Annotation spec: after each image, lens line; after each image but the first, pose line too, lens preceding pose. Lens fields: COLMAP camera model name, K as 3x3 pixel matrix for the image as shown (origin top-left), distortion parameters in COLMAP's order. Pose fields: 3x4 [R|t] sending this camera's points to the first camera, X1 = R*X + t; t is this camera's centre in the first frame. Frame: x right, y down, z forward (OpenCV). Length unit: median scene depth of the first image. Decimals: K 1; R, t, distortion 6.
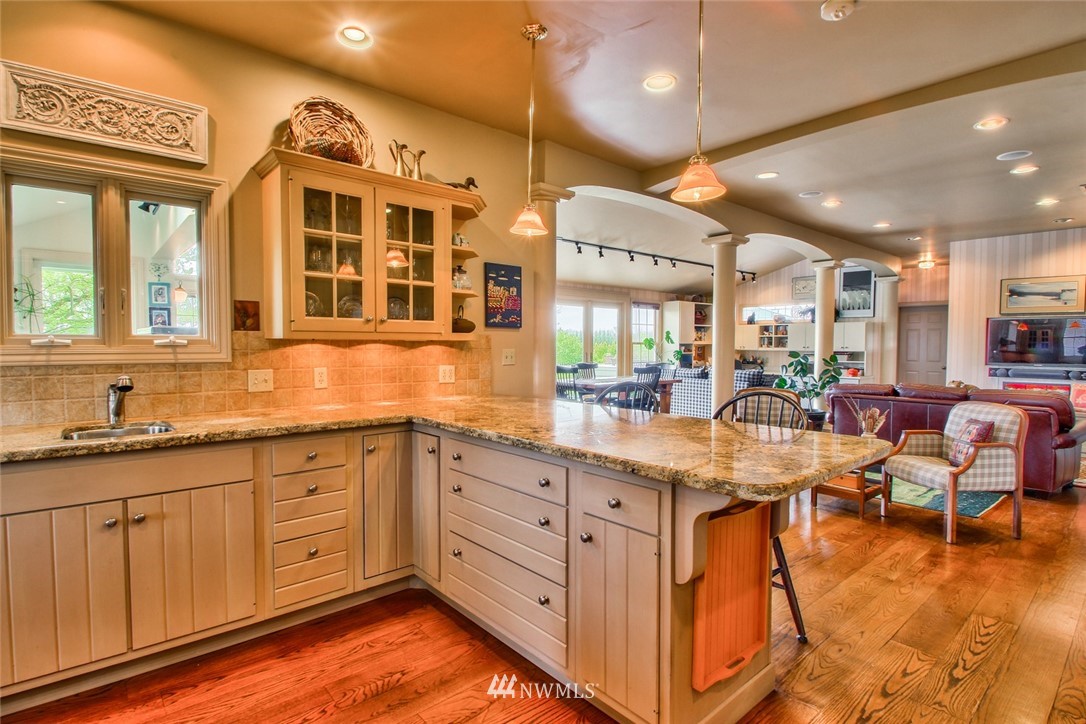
lens RADIAL K [[529.1, 0, 535.1], [0, 529.1, 363.8], [0, 0, 1]] dist [0.014083, -0.020409]
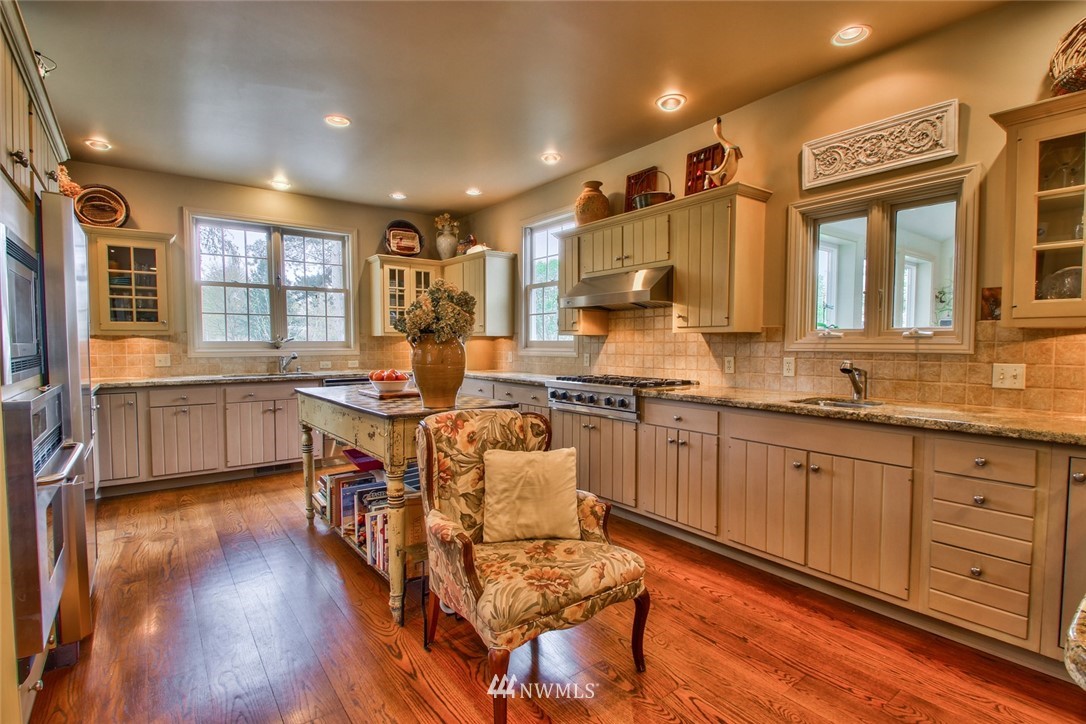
lens RADIAL K [[514.1, 0, 537.7], [0, 514.1, 363.8], [0, 0, 1]] dist [0.012415, -0.017879]
pose [[-0.059349, 0.043643, -0.997283, 0.296933], [-0.035795, 0.998308, 0.045818, 0.000302], [0.997595, 0.038417, -0.057686, 0.206705]]
